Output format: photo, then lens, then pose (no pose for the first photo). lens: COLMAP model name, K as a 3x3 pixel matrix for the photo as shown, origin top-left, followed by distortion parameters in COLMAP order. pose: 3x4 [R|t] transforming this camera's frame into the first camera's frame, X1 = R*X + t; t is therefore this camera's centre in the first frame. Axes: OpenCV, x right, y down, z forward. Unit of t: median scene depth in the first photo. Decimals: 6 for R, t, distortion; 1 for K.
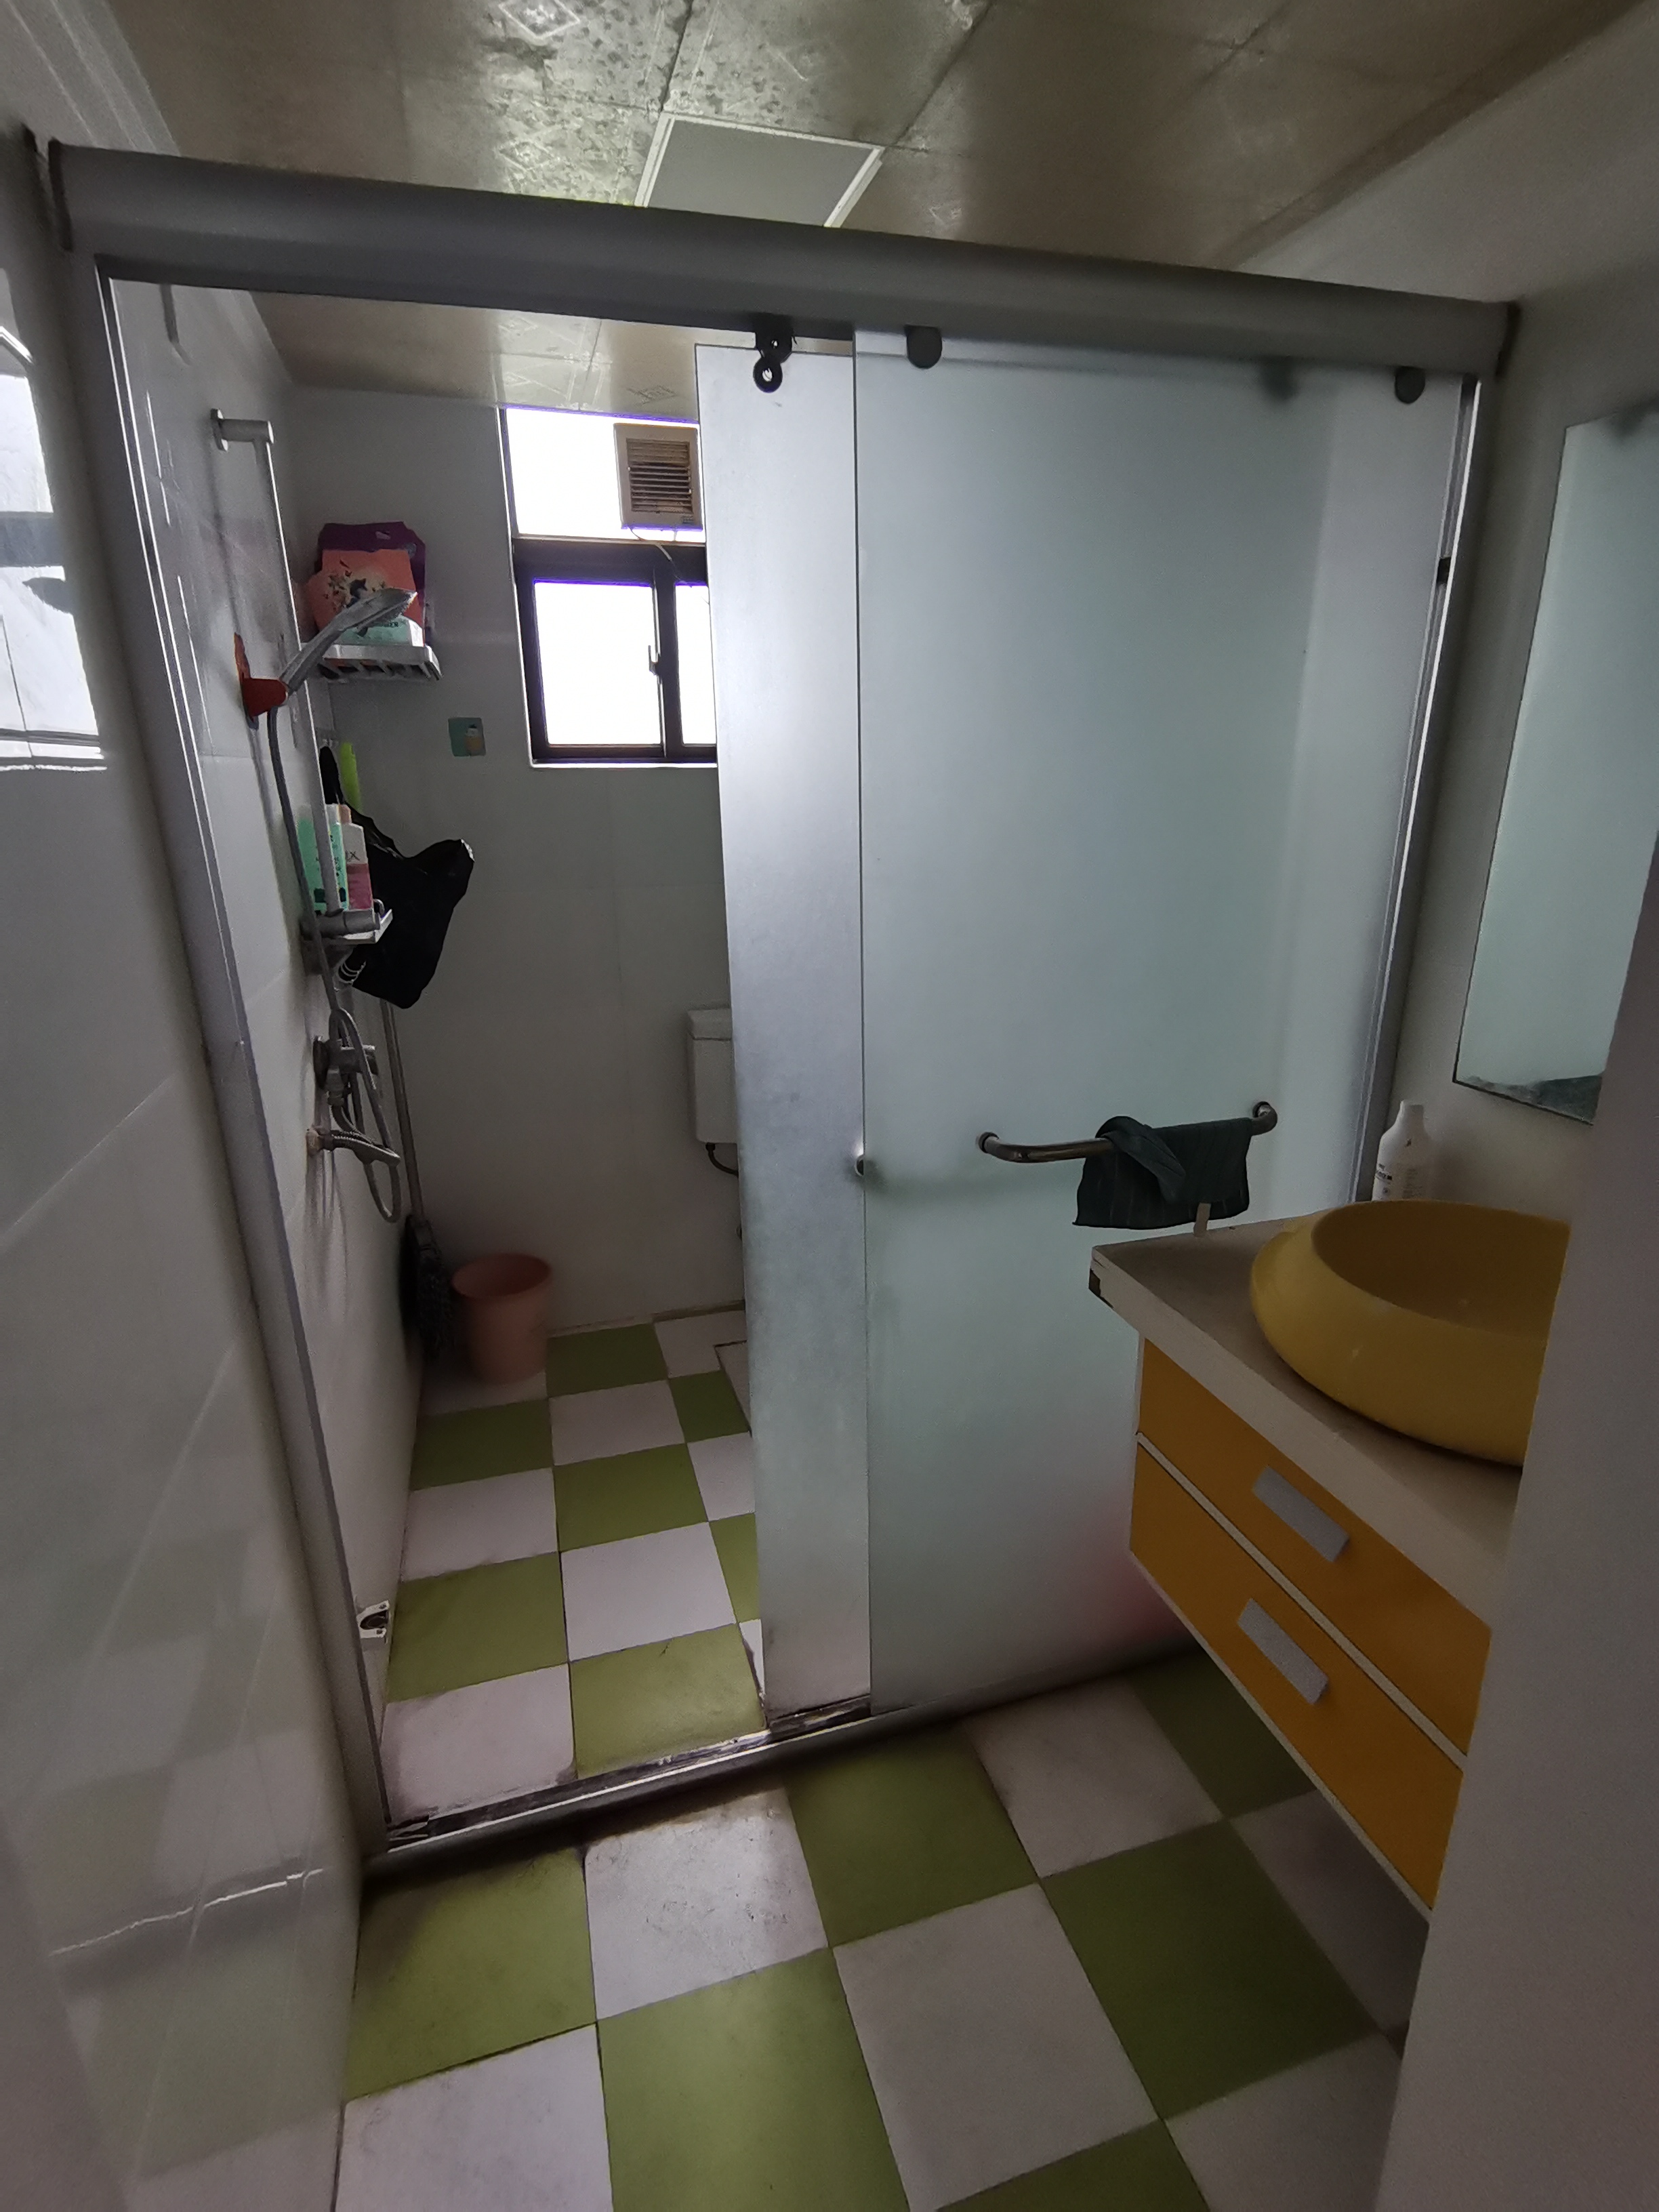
lens RADIAL K [[1081.4, 0, 829.5], [0, 1081.4, 1106.0], [0, 0, 1]] dist [0.024817, 0.000491]
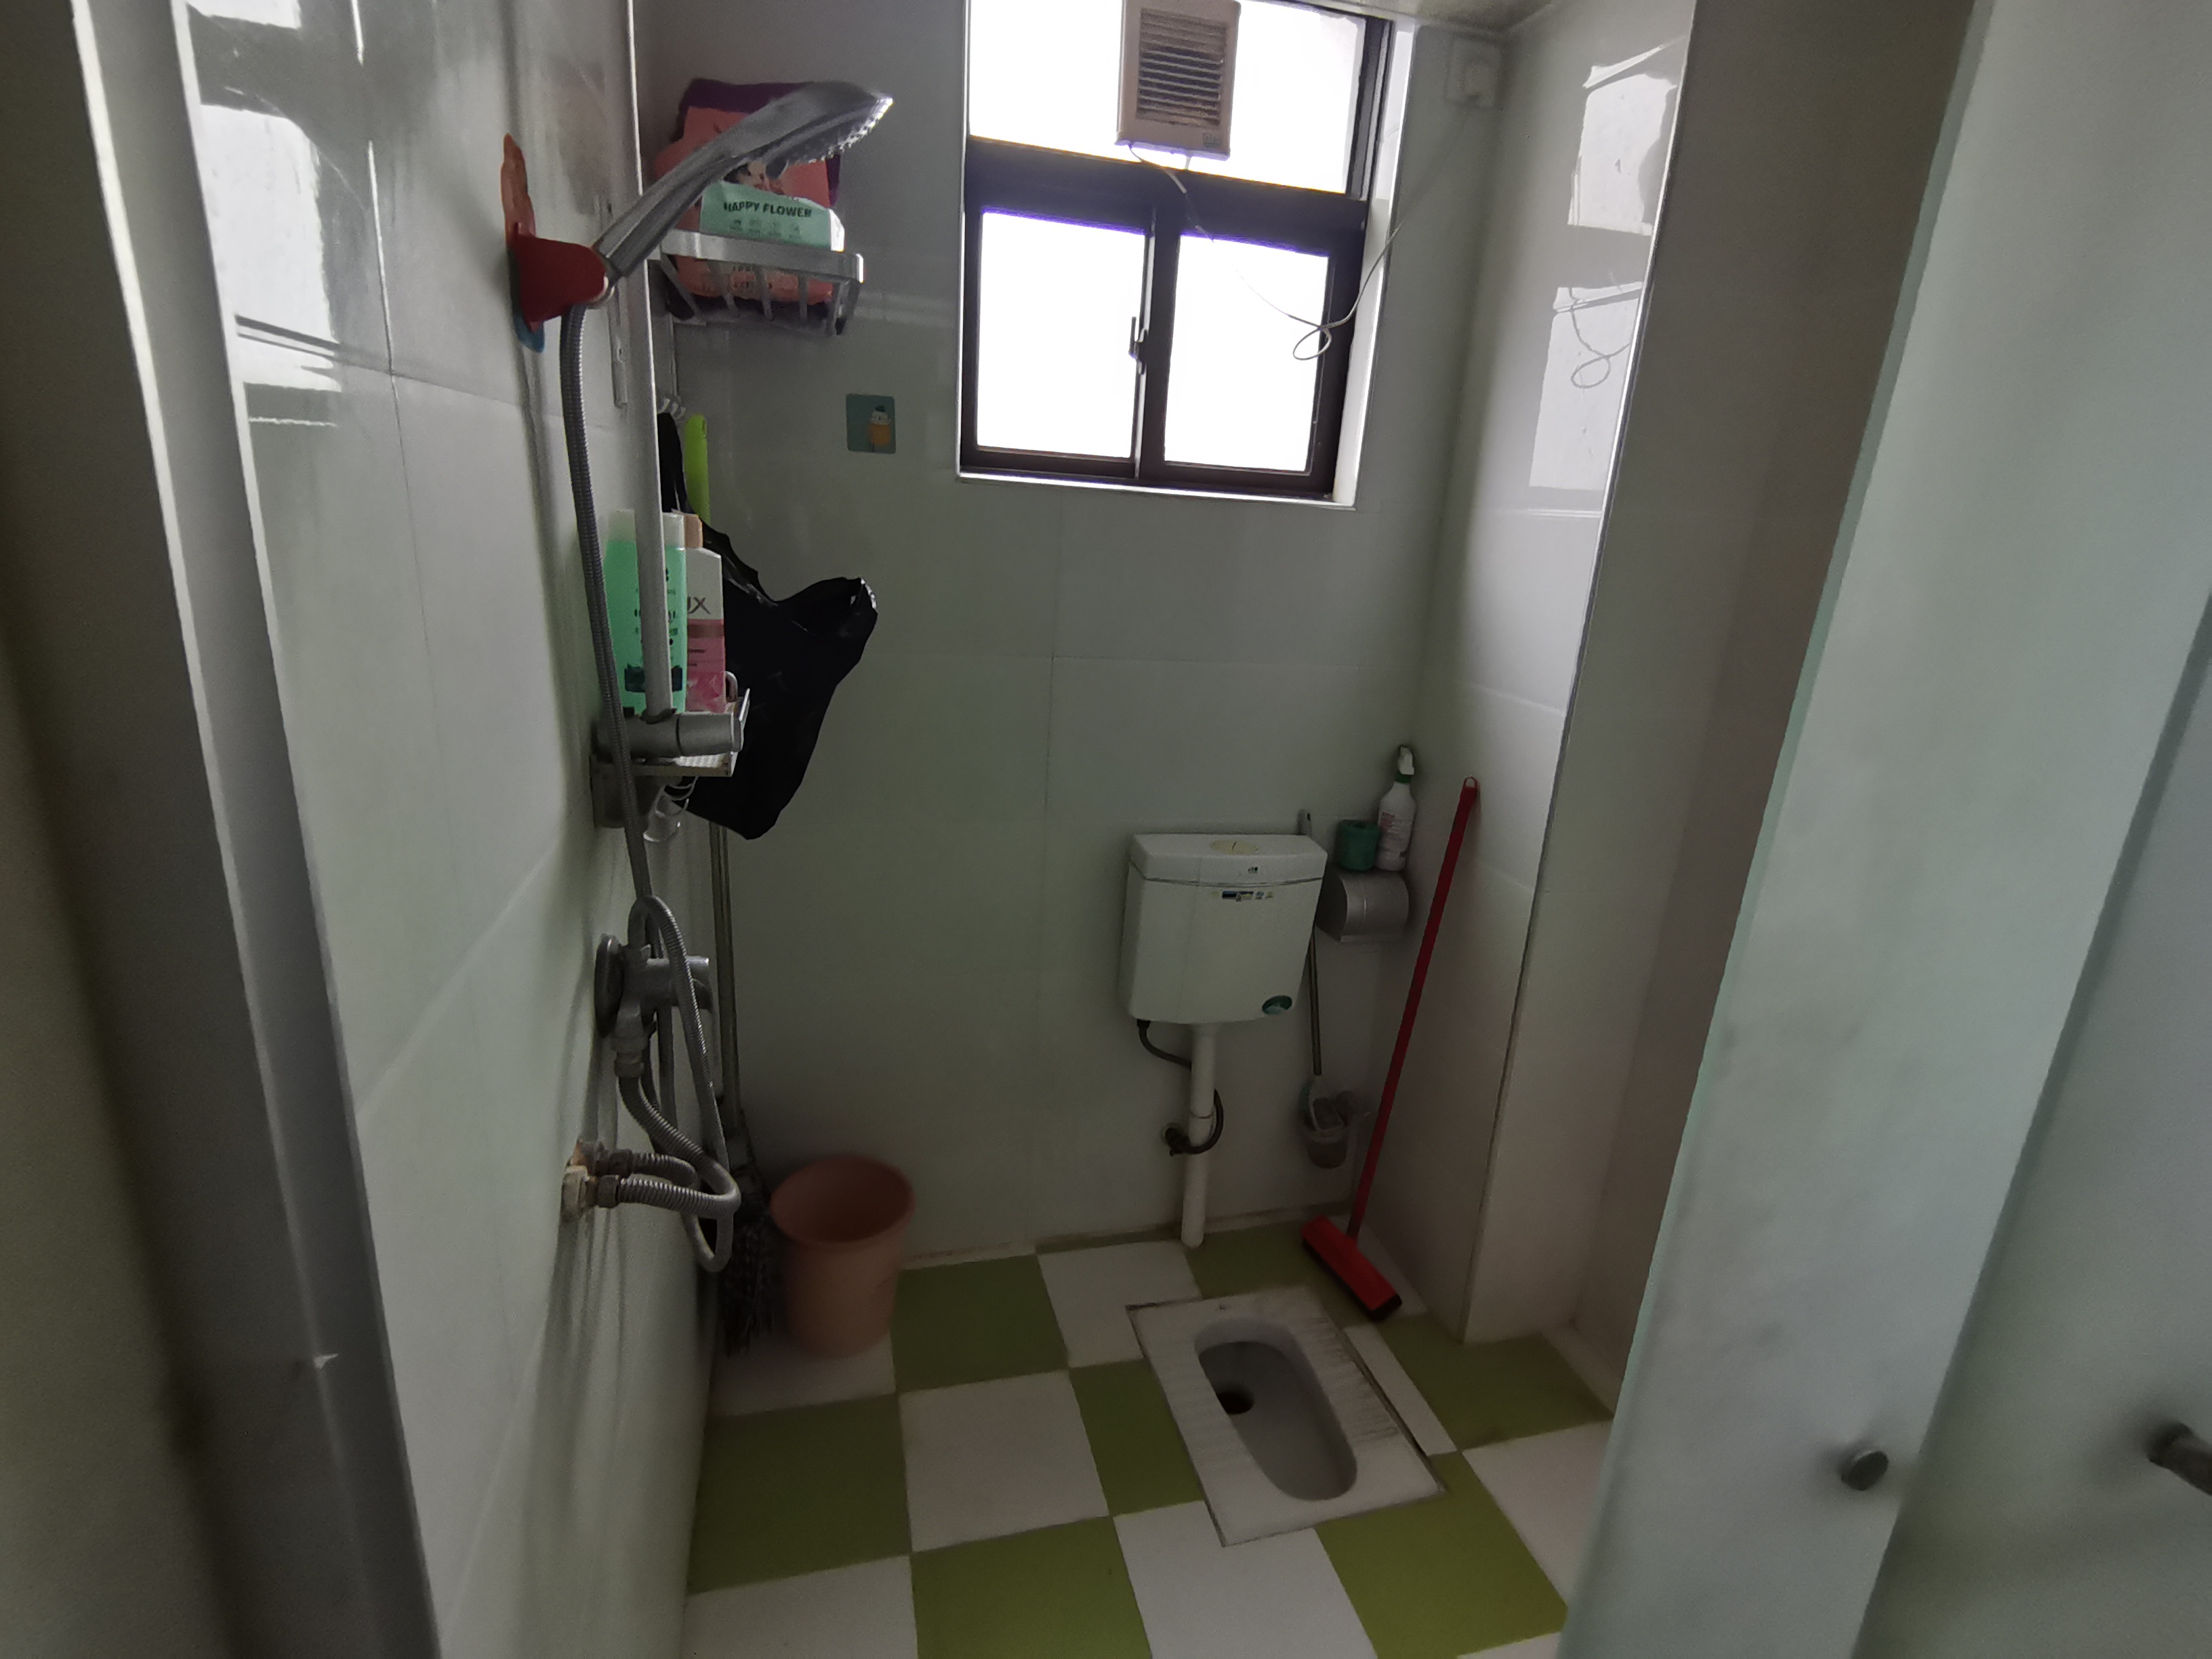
lens RADIAL K [[1081.4, 0, 1120.2], [0, 1081.4, 824.3], [0, 0, 1]] dist [0.024817, 0.000491]
pose [[0.996358, 0.085264, 0.000955, -0.209884], [-0.085245, 0.996282, -0.012469, -0.127368], [-0.002015, 0.012343, 0.999922, 0.434286]]
